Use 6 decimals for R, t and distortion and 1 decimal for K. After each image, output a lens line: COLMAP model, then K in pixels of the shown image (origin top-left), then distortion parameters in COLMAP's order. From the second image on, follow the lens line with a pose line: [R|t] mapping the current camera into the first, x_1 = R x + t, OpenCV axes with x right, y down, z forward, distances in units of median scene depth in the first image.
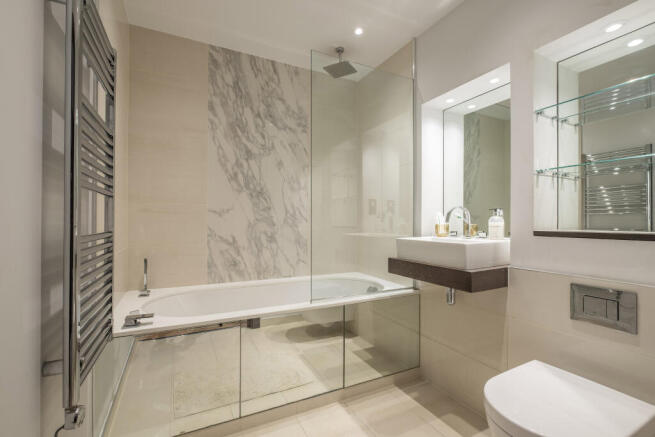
lens RADIAL K [[288.2, 0, 324.4], [0, 288.2, 219.4], [0, 0, 1]] dist [-0.020616, -0.000179]
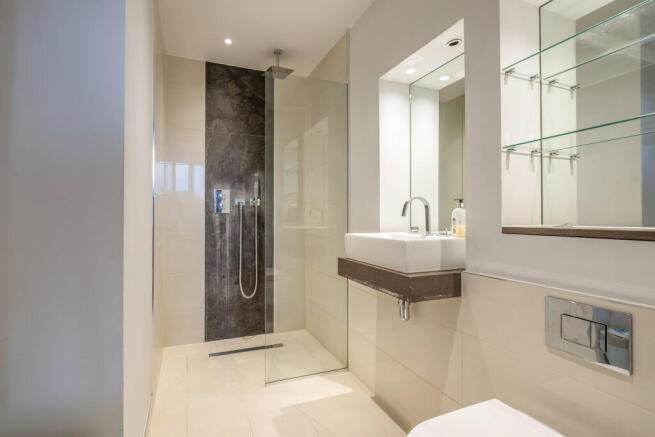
lens RADIAL K [[288.2, 0, 324.4], [0, 288.2, 219.4], [0, 0, 1]] dist [-0.020616, -0.000179]
pose [[0.988119, 0.004153, -0.153636, 0.359632], [-0.005048, 0.999972, -0.005436, 0.026907], [0.153610, 0.006147, 0.988113, 0.156011]]
